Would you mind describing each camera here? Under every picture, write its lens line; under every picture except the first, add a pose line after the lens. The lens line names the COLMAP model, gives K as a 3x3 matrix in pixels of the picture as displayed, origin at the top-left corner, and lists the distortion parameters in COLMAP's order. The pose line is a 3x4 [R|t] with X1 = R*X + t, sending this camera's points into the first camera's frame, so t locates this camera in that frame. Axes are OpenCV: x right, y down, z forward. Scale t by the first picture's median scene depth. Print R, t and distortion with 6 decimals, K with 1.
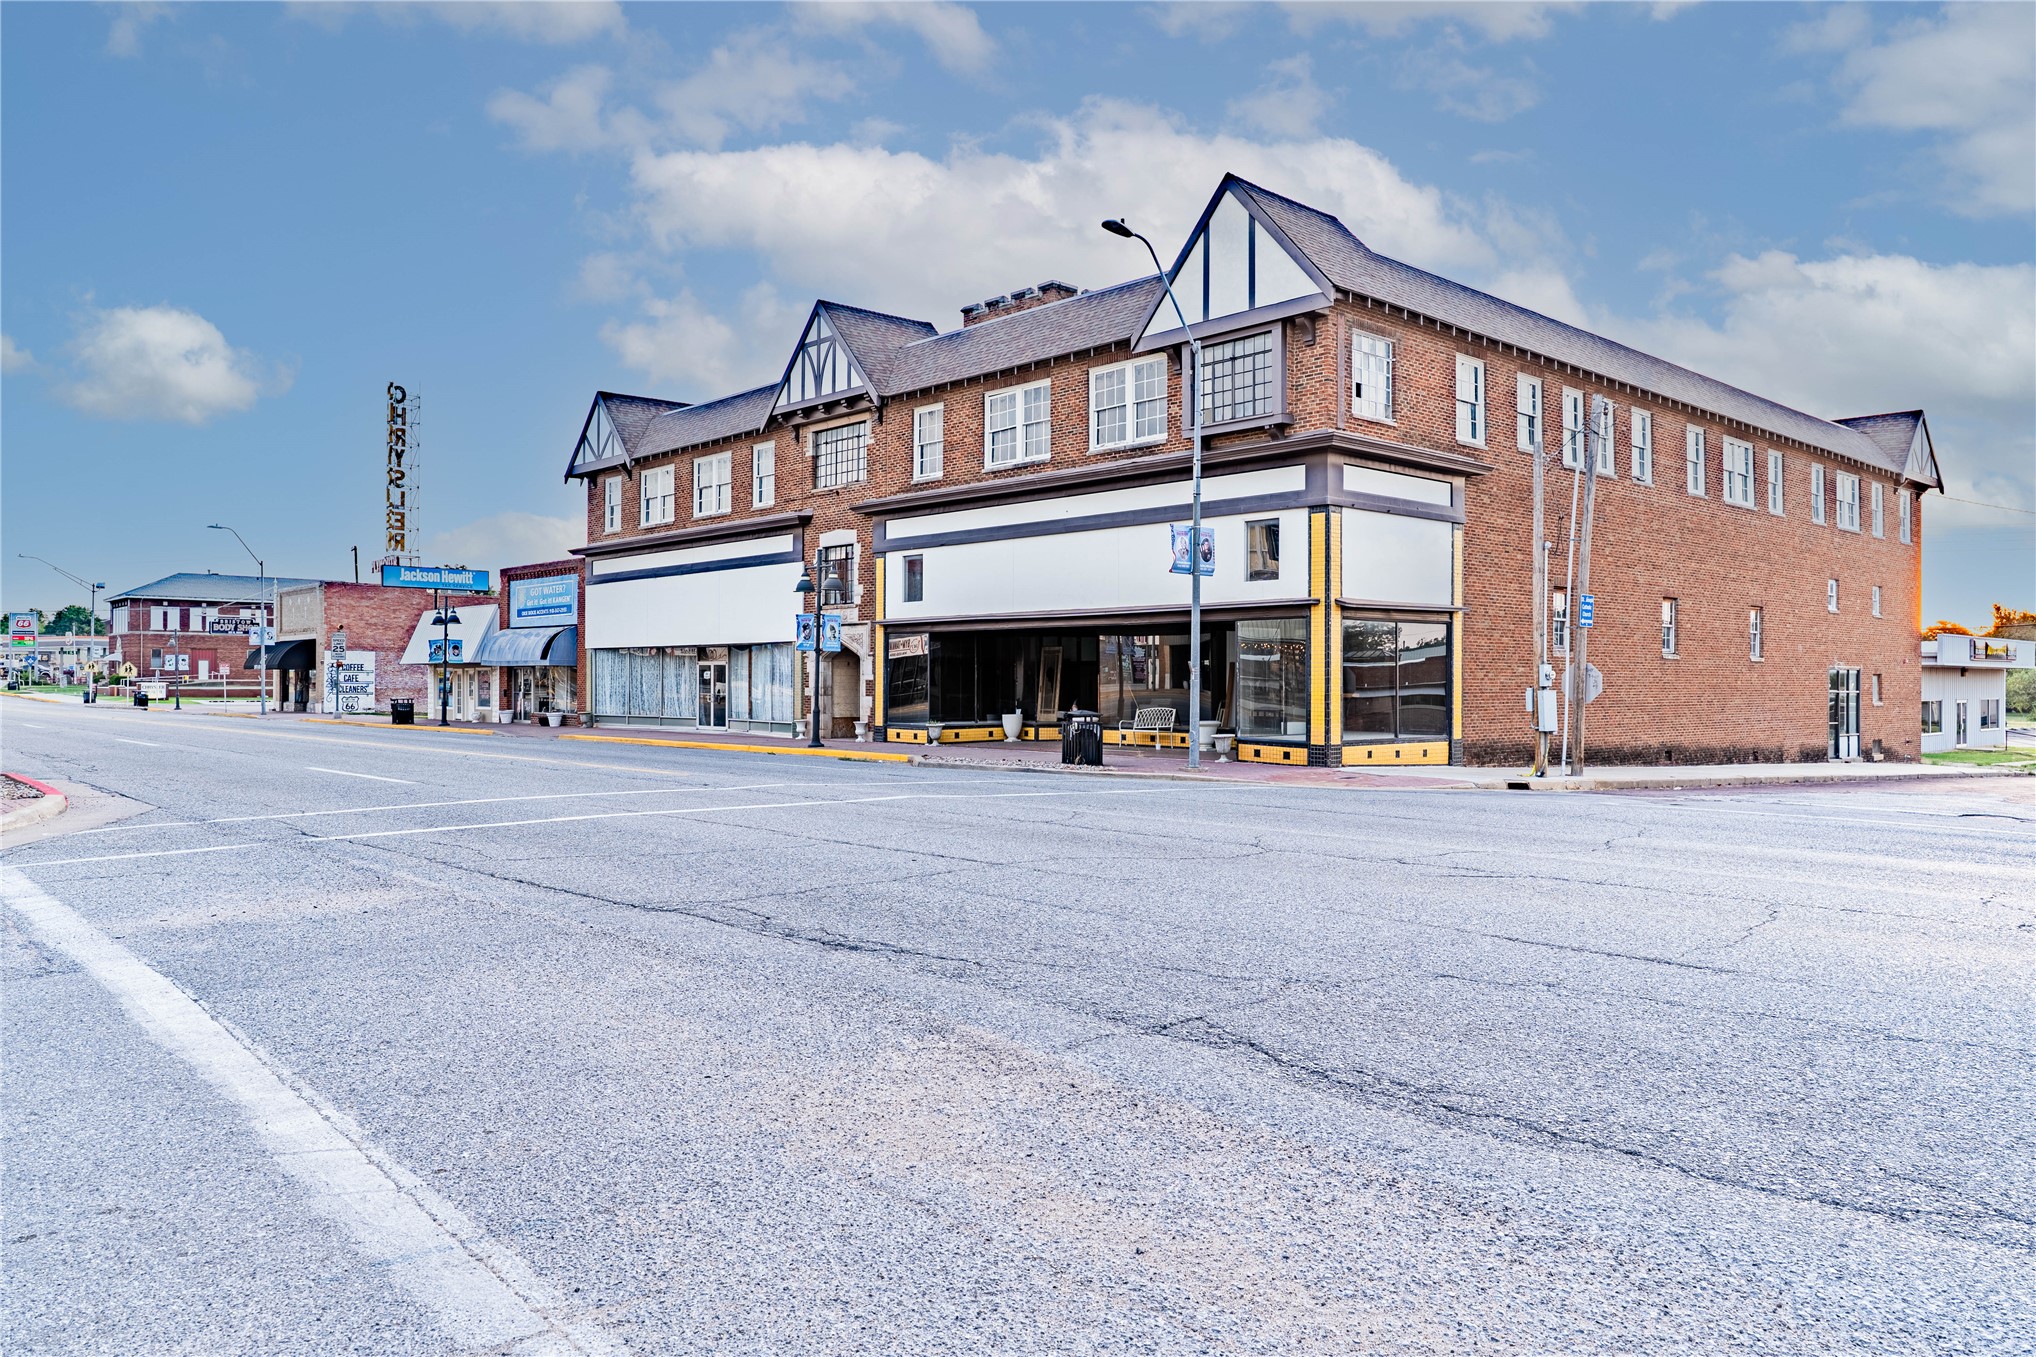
lens RADIAL K [[1413.1, 0, 1018.0], [0, 1413.1, 678.5], [0, 0, 1]] dist [0.003786, 0.001326]
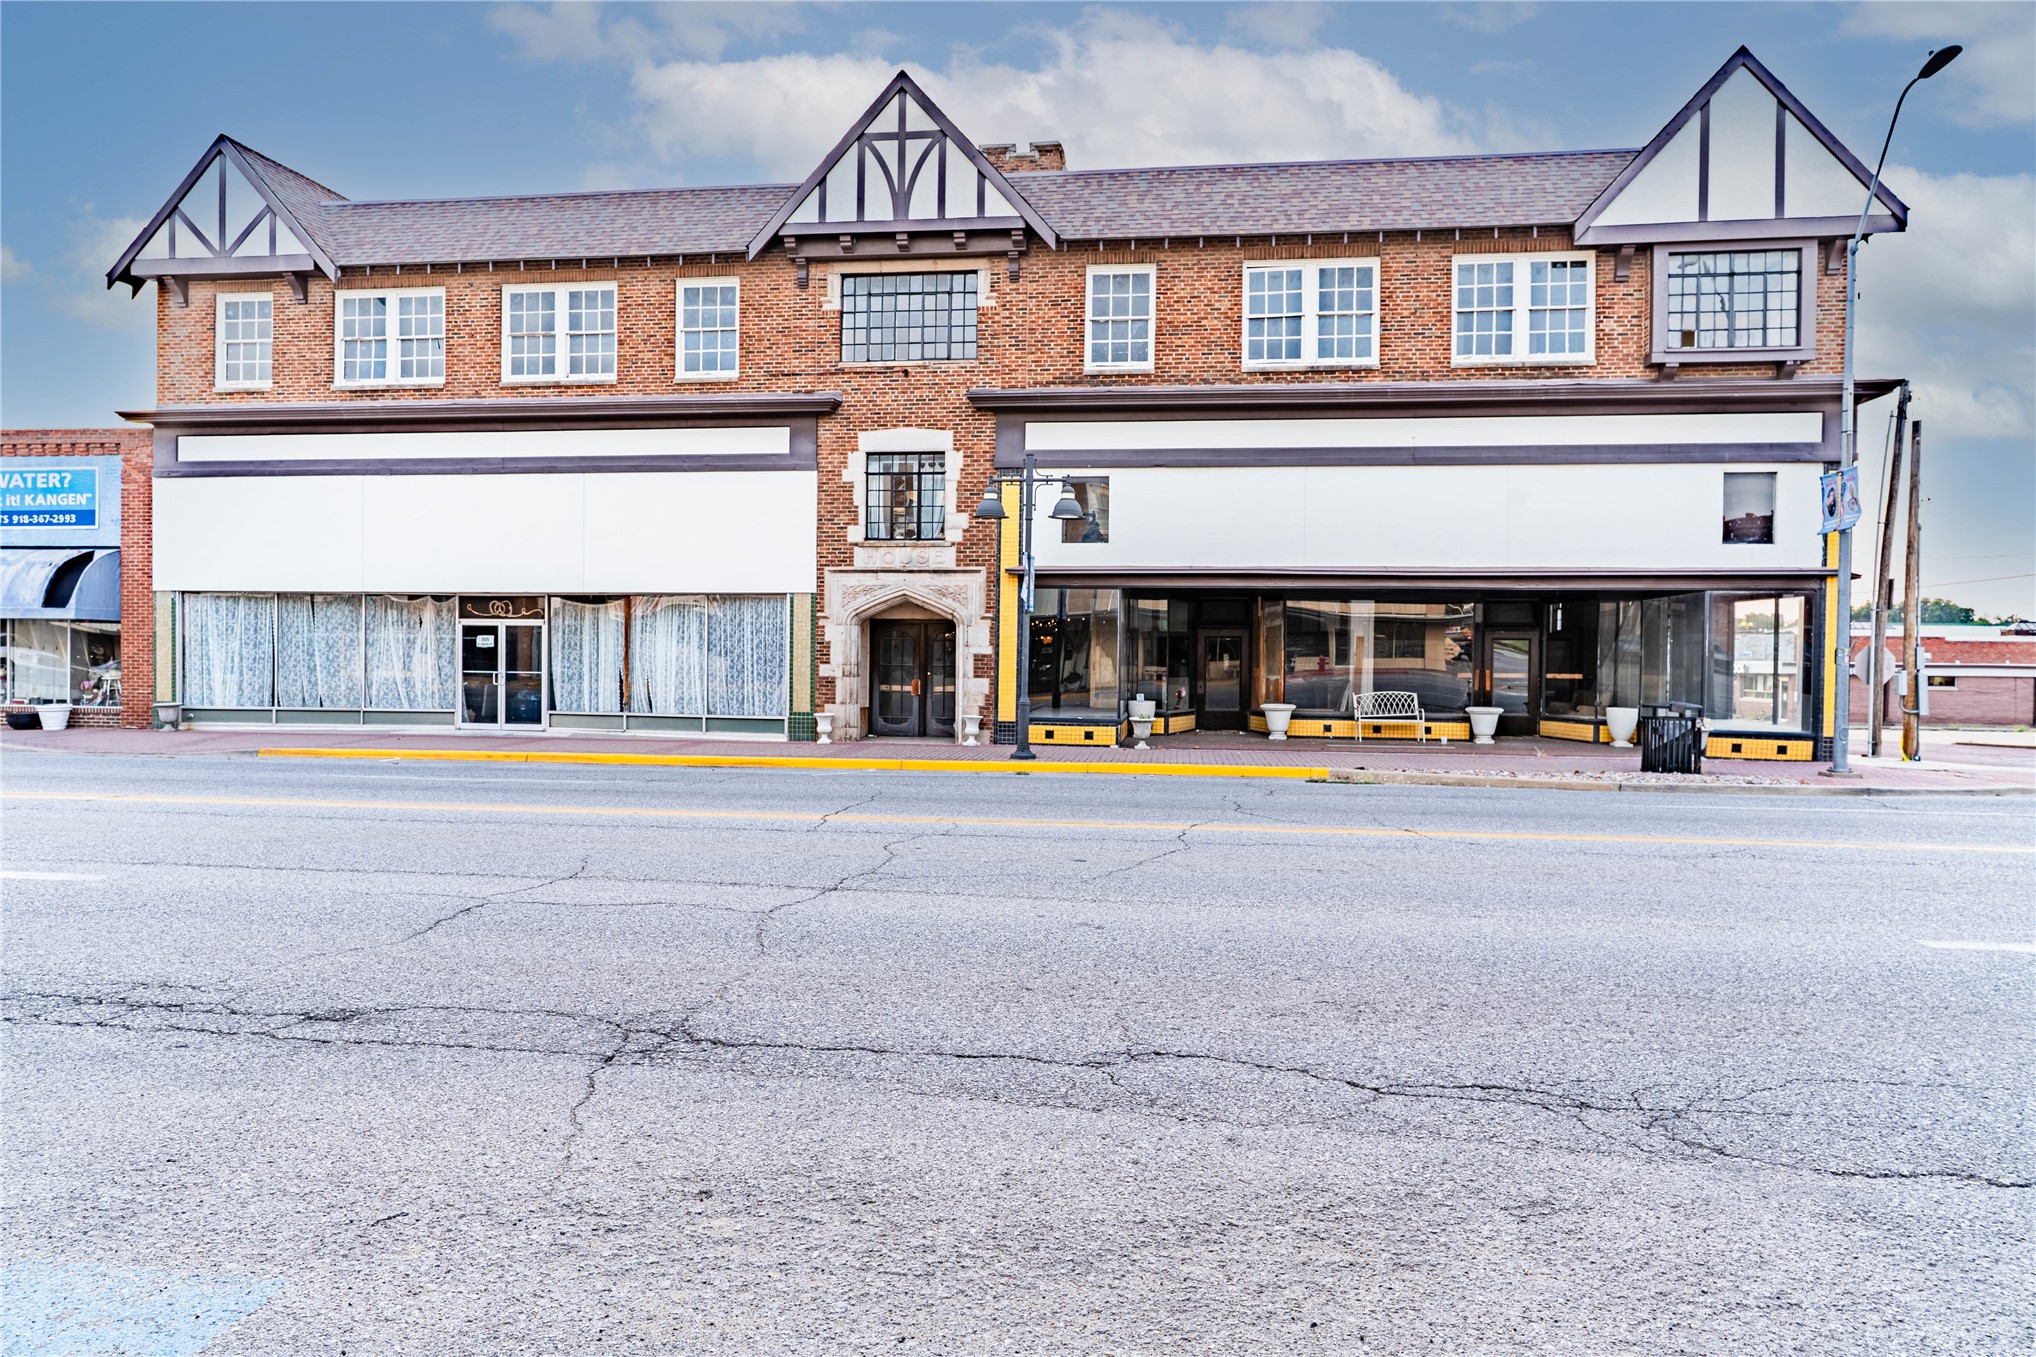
lens RADIAL K [[1242.1, 0, 1018.0], [0, 1242.1, 678.5], [0, 0, 1]] dist [-0.002994, -0.001211]
pose [[0.765499, -0.006418, 0.643405, -0.479525], [-0.010302, 0.999700, 0.022229, -0.000815], [-0.643354, -0.023645, 0.765203, 0.532122]]
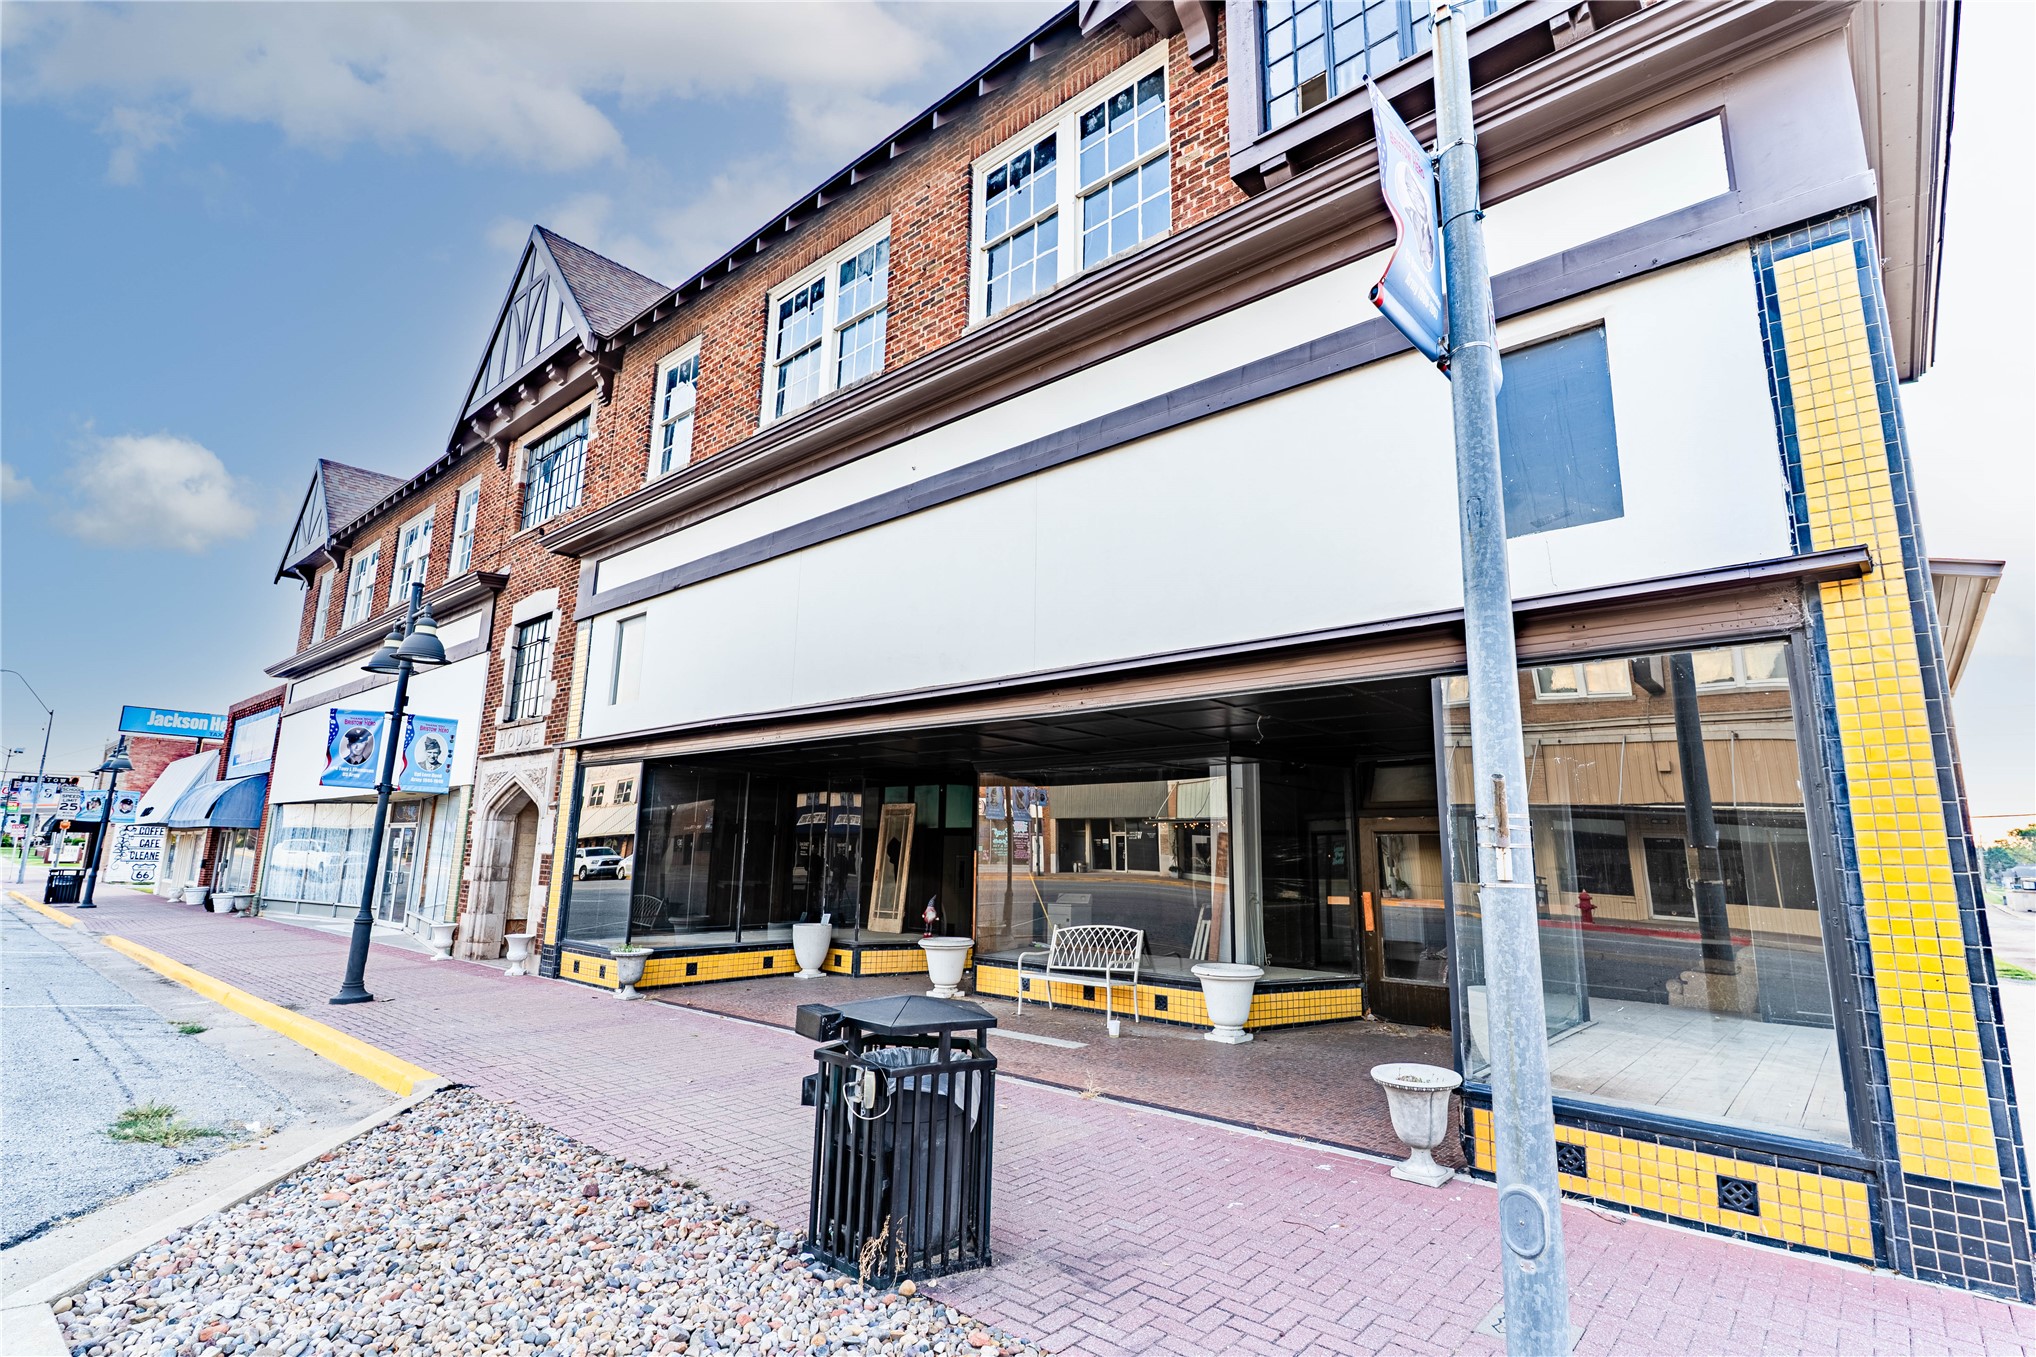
lens RADIAL K [[969.4, 0, 1018.0], [0, 969.4, 678.5], [0, 0, 1]] dist [-0.000985, -0.000230]
pose [[0.994466, 0.036584, 0.098482, 0.033637], [-0.018114, 0.983080, -0.182278, -0.000656], [-0.103484, 0.179485, 0.978303, 0.613328]]
